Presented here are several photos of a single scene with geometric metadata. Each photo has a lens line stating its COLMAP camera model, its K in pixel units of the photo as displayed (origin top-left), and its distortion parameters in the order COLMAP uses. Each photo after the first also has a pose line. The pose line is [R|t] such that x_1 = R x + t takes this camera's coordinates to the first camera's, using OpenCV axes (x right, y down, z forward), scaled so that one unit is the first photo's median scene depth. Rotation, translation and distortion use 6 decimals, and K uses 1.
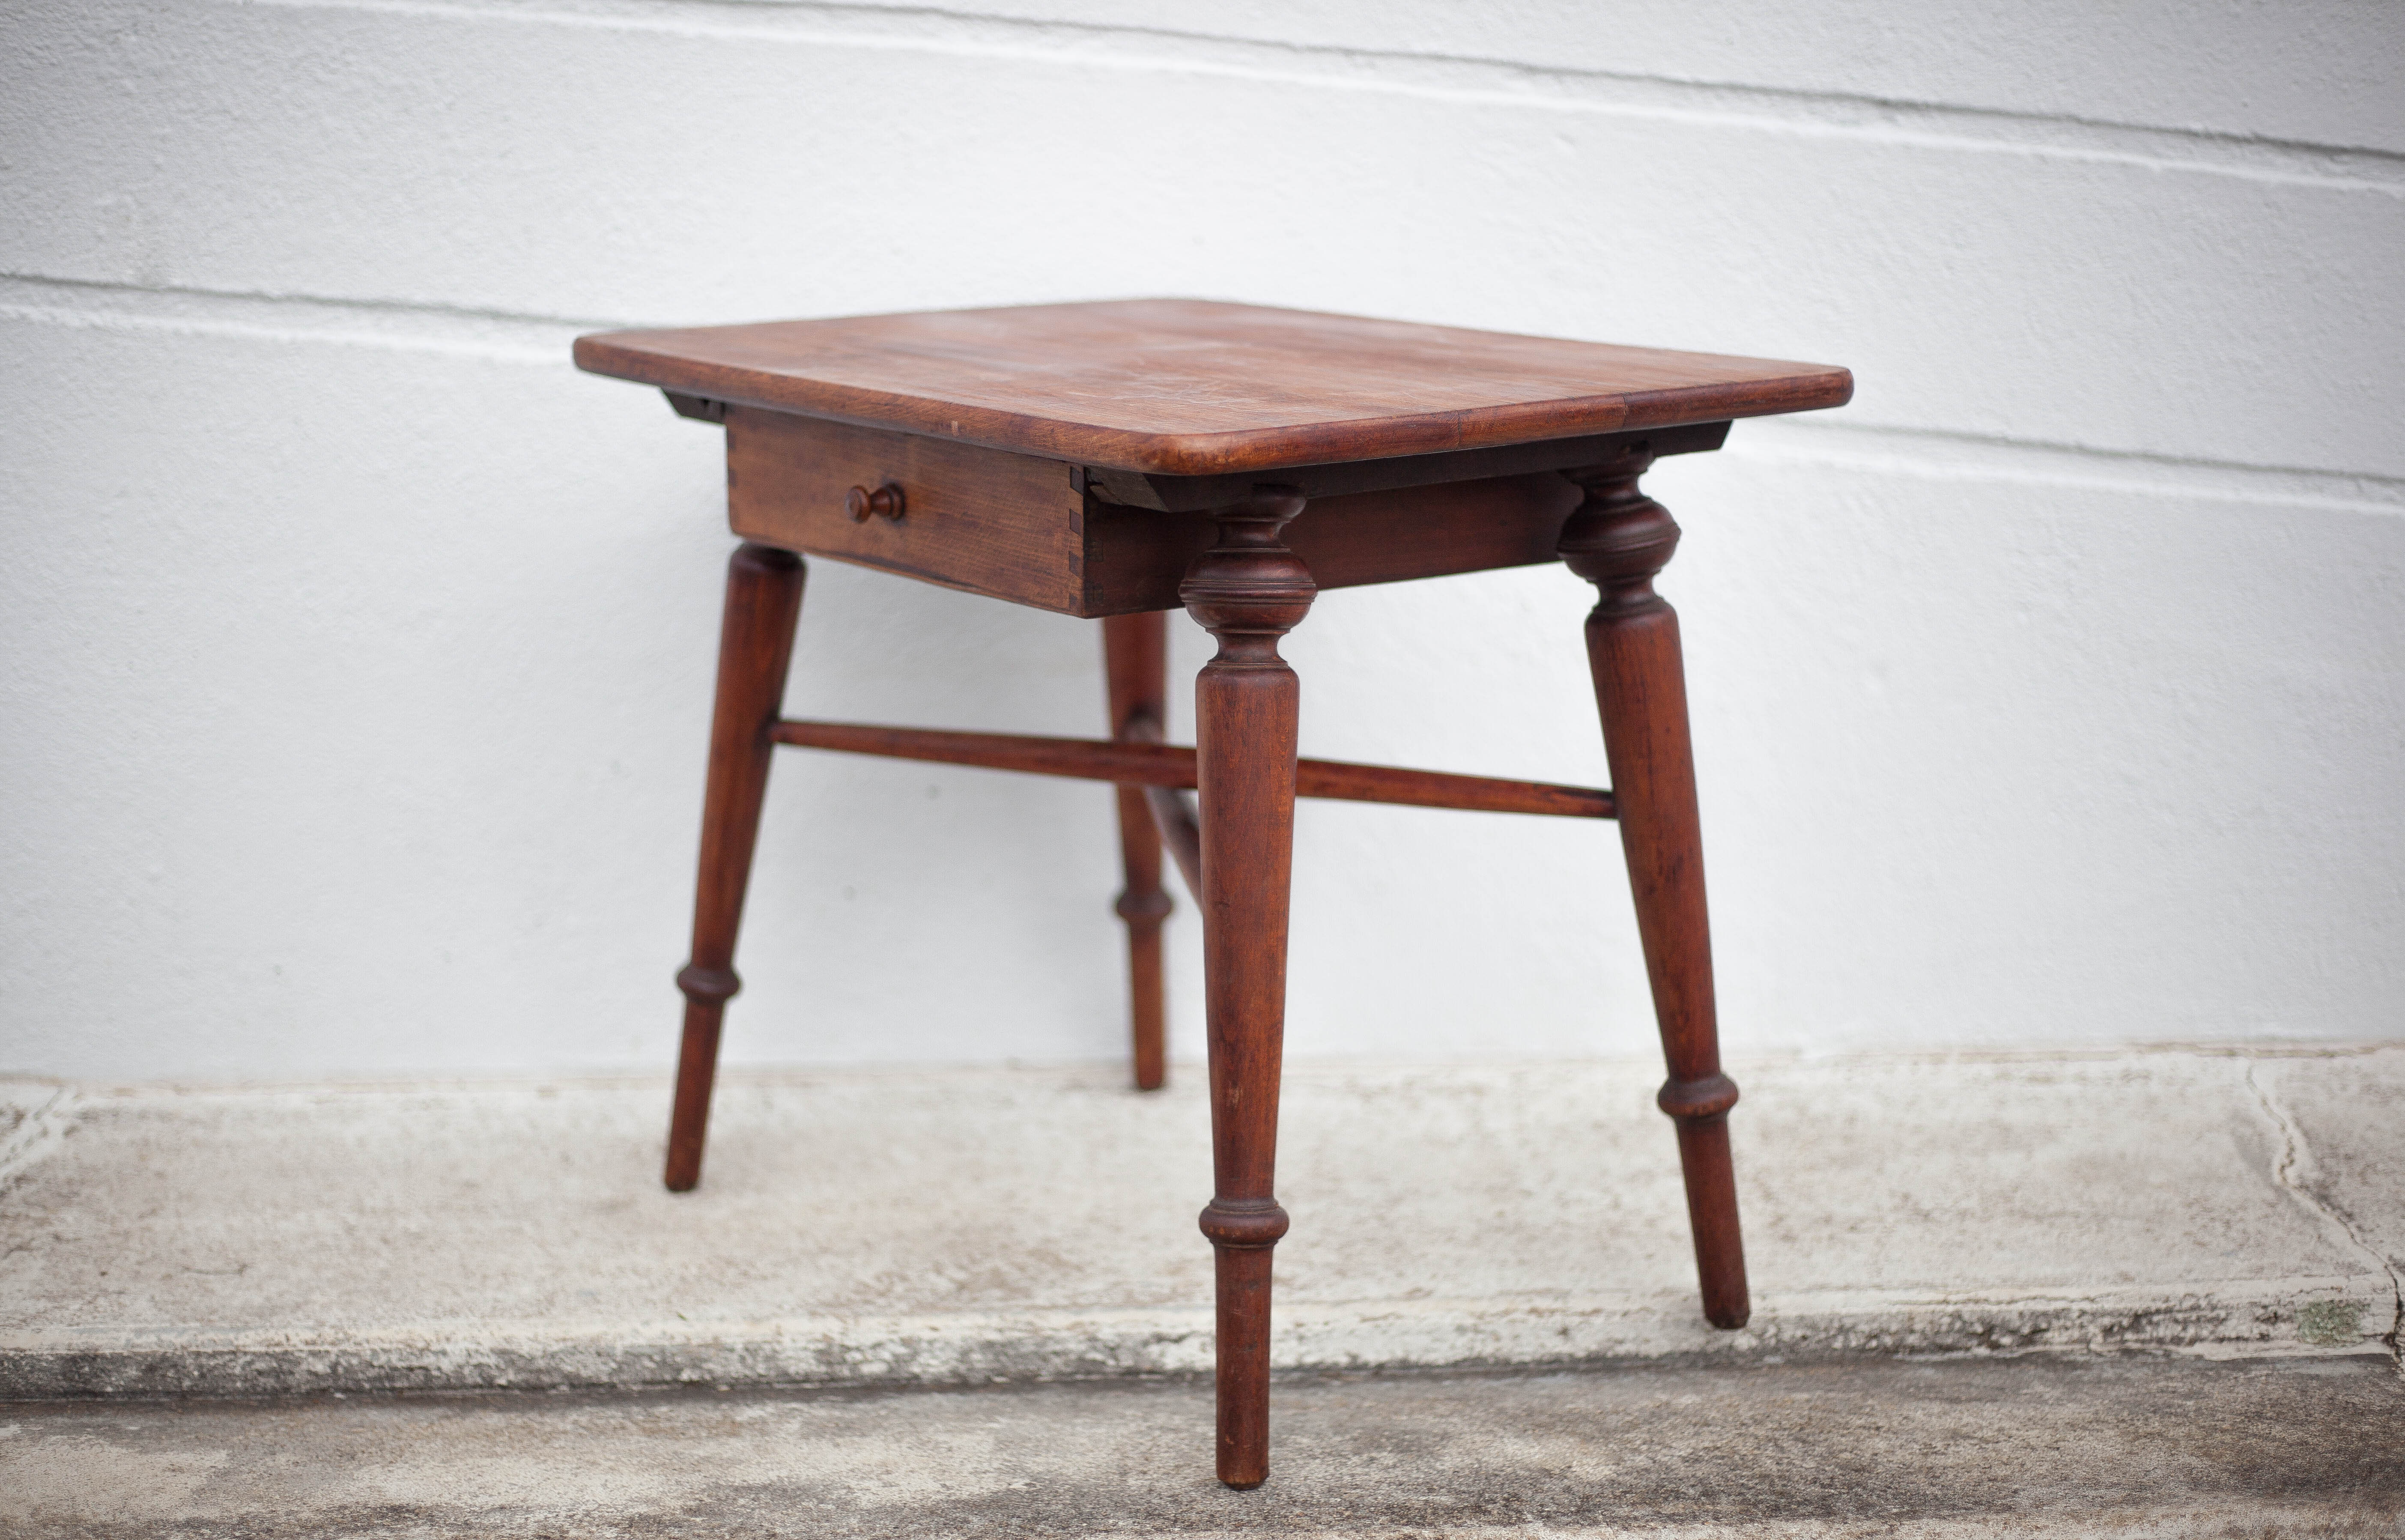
lens RADIAL K [[3508.7, 0, 1258.6], [0, 3508.7, 754.7], [0, 0, 1]] dist [-0.114904, -0.036794]
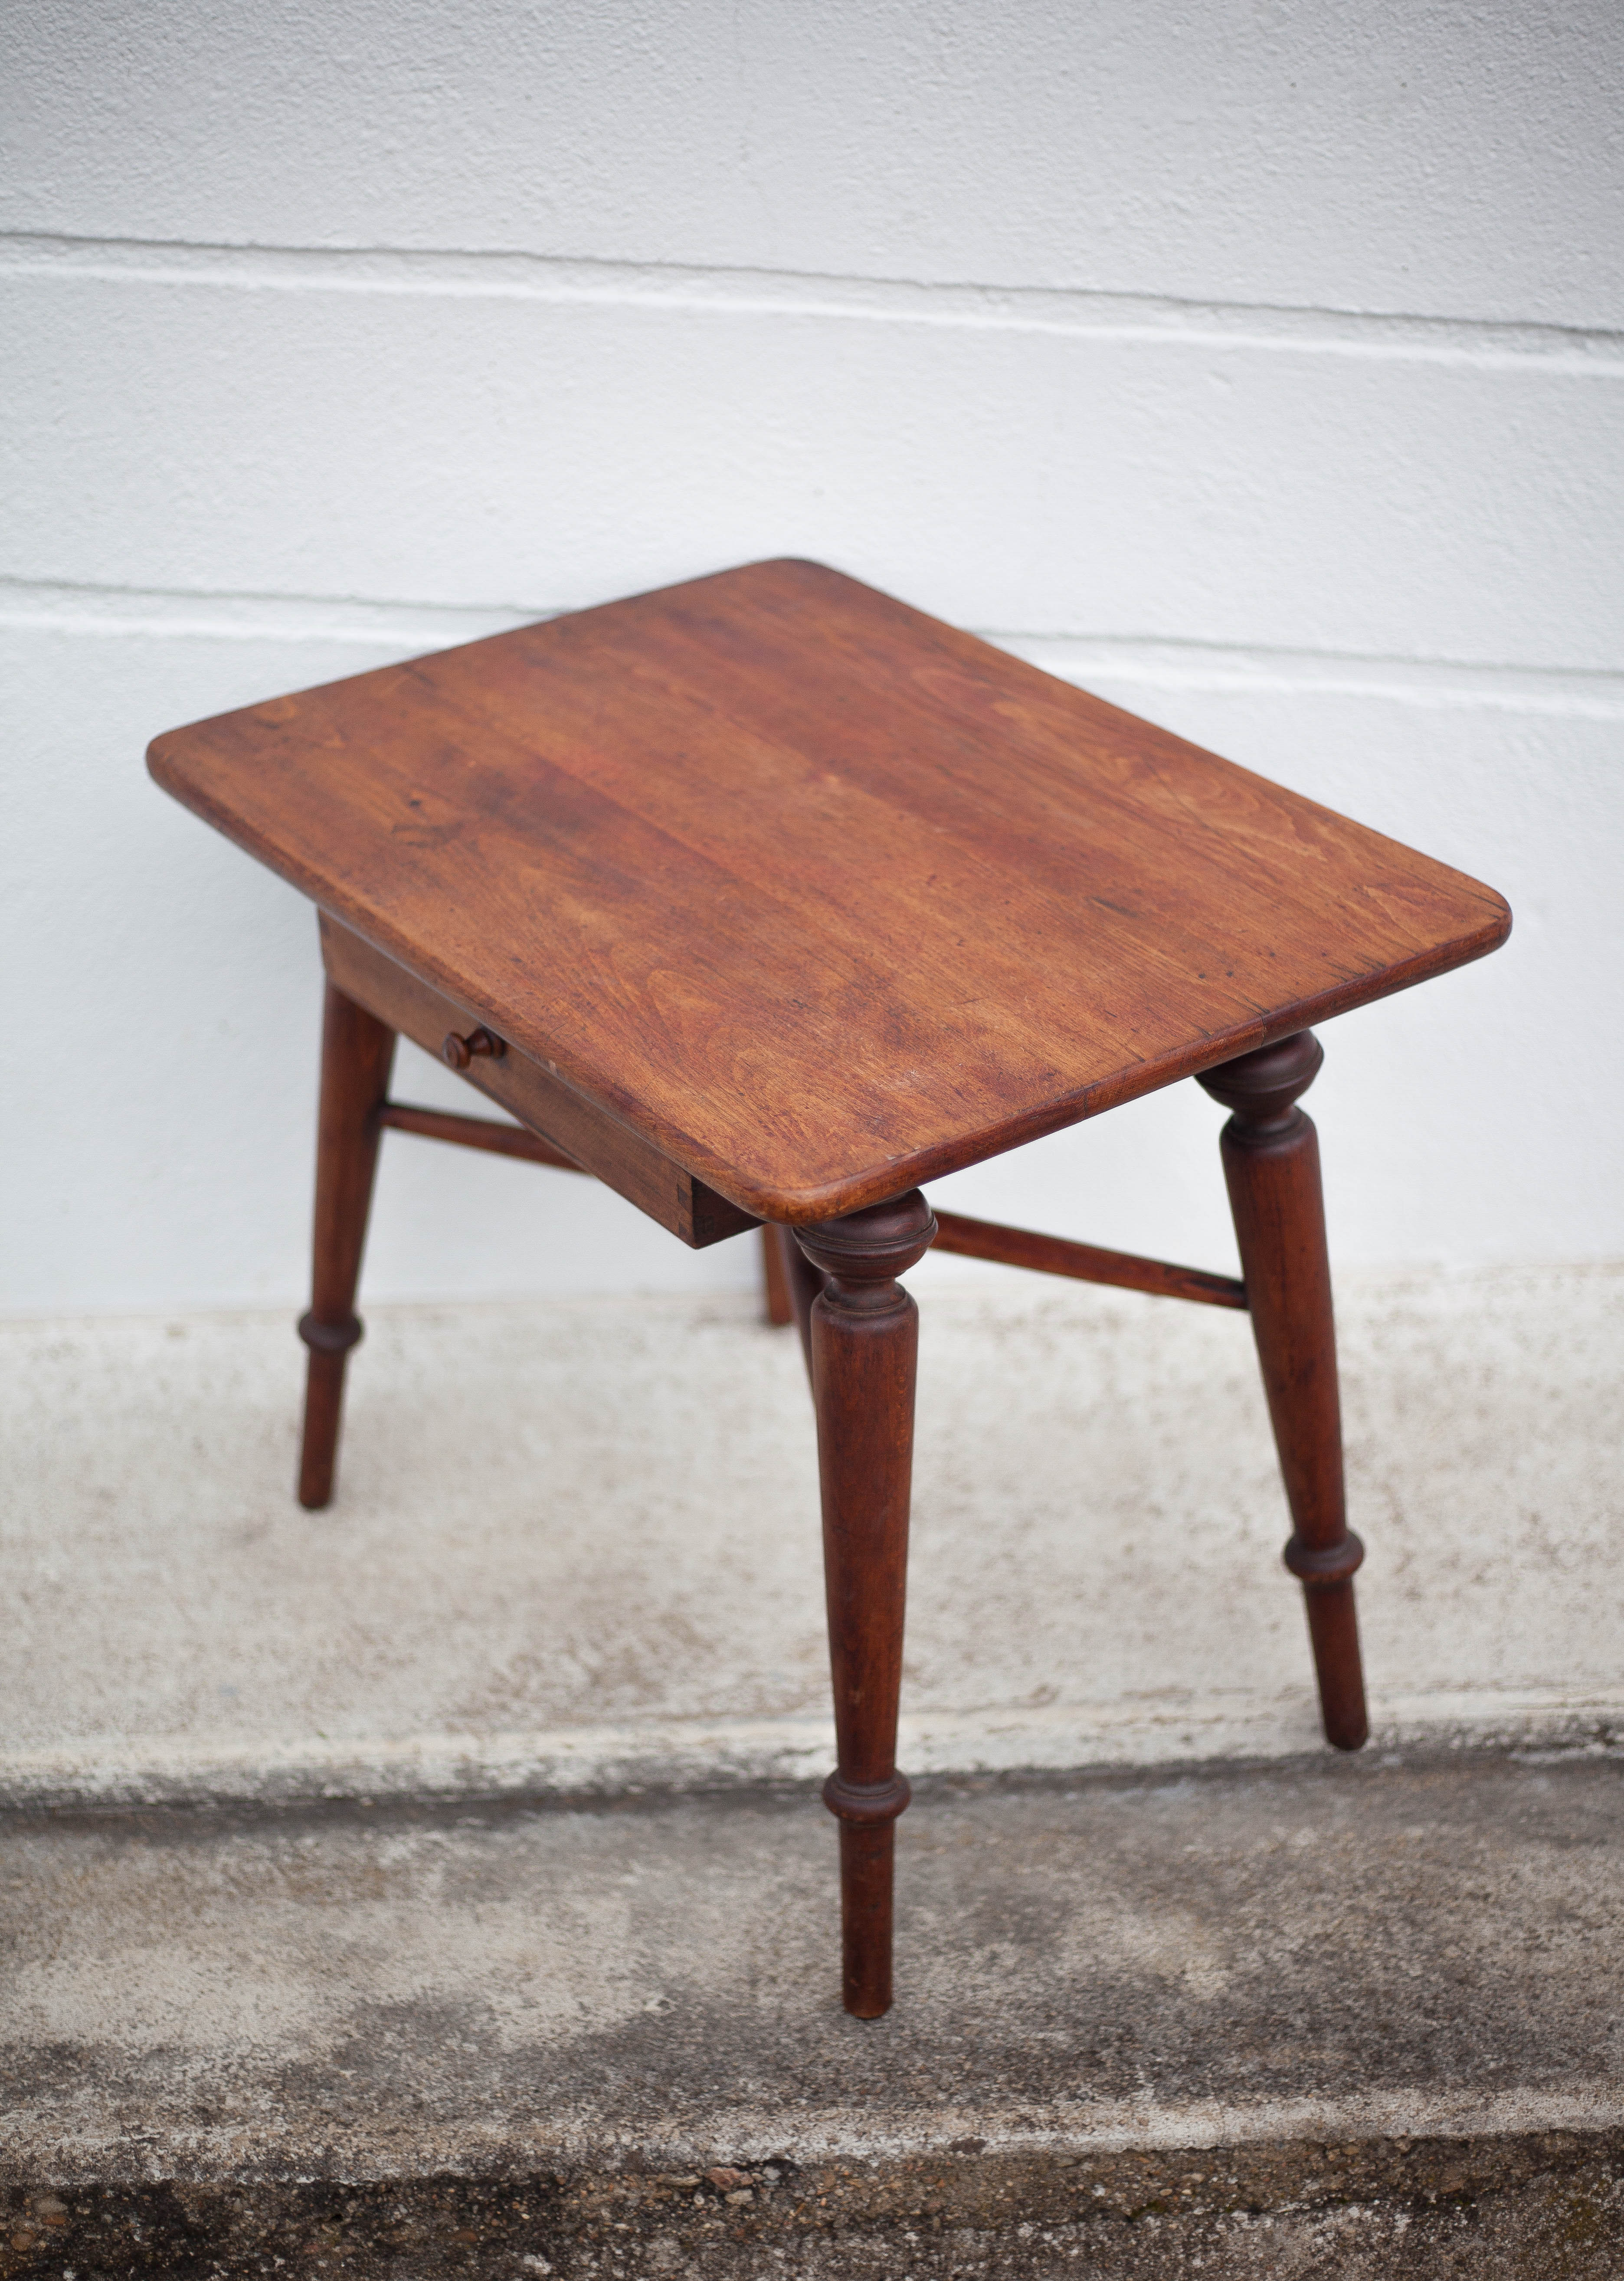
lens RADIAL K [[3576.8, 0, 880.9], [0, 3576.8, 1147.3], [0, 0, 1]] dist [-0.111438, -0.034730]
pose [[0.999904, -0.004127, -0.013265, 0.012585], [0.008116, 0.948484, 0.316722, -0.324053], [0.011274, -0.316800, 0.948425, 0.066813]]
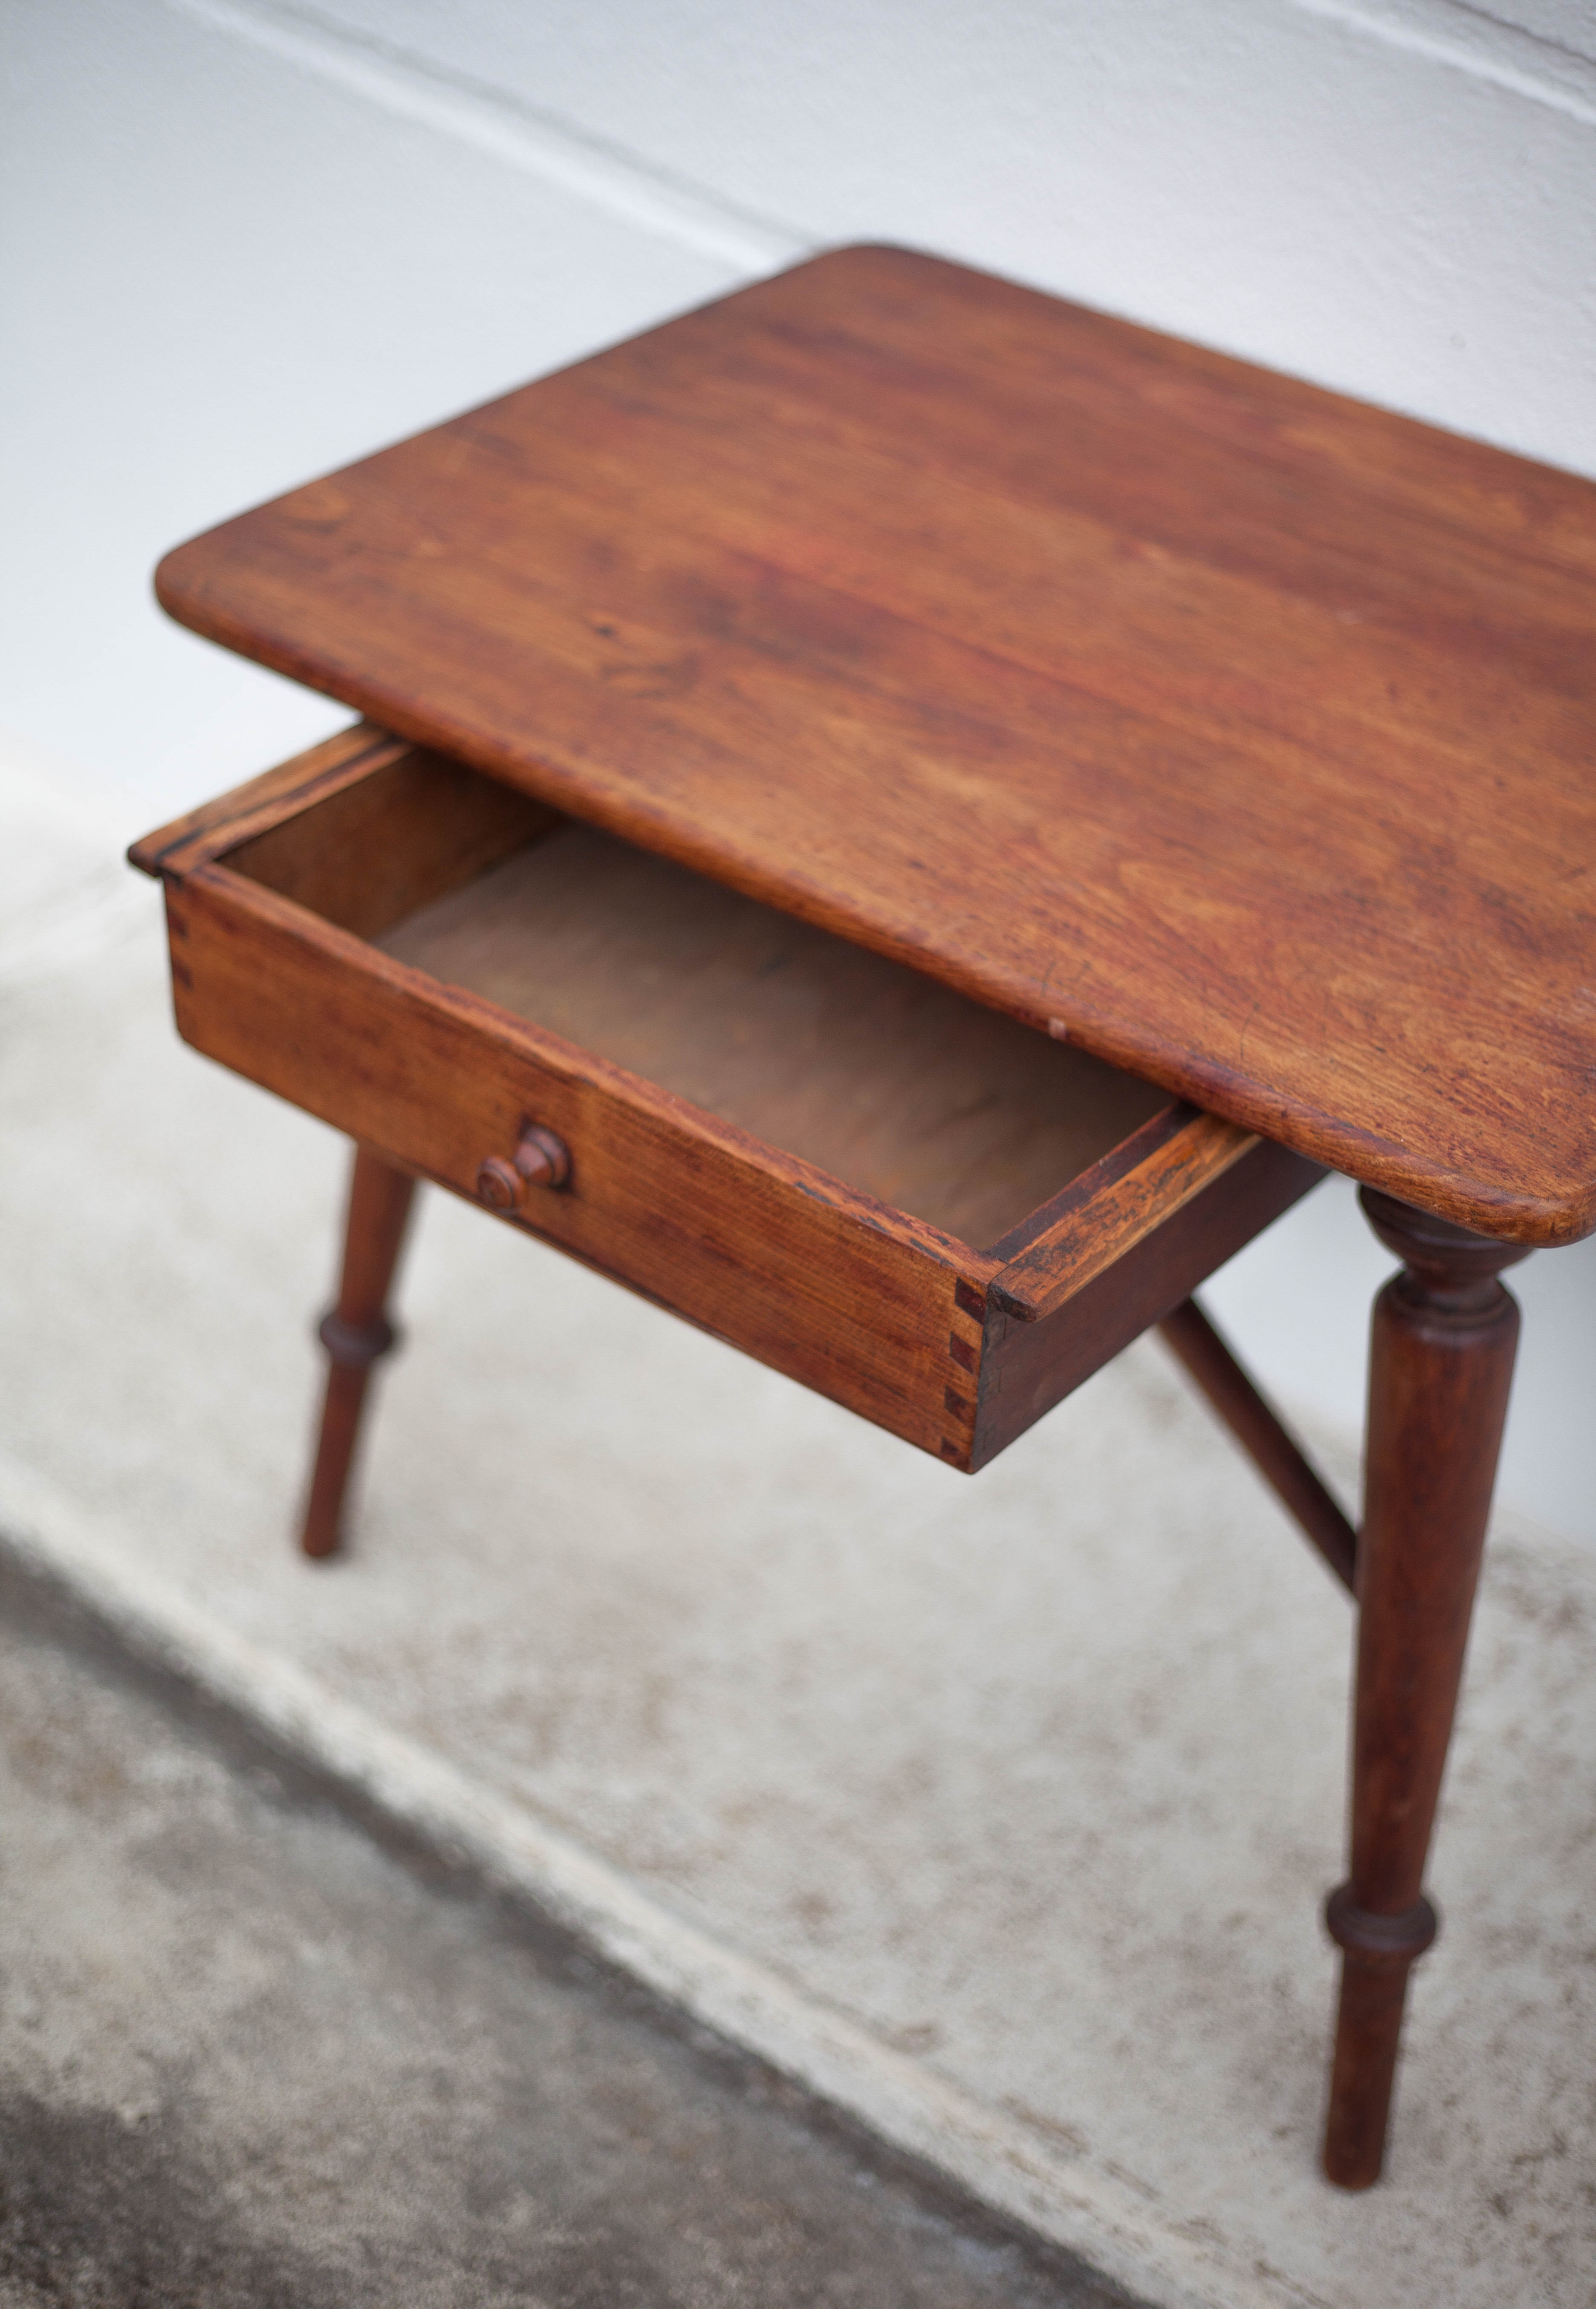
lens RADIAL K [[3621.0, 0, 881.4], [0, 3621.0, 1155.6], [0, 0, 1]] dist [-0.119279, -0.078986]
pose [[0.753425, 0.423814, -0.502725, 0.334332], [-0.181357, 0.868846, 0.460670, -0.343789], [0.632029, -0.255908, 0.731472, 0.495918]]
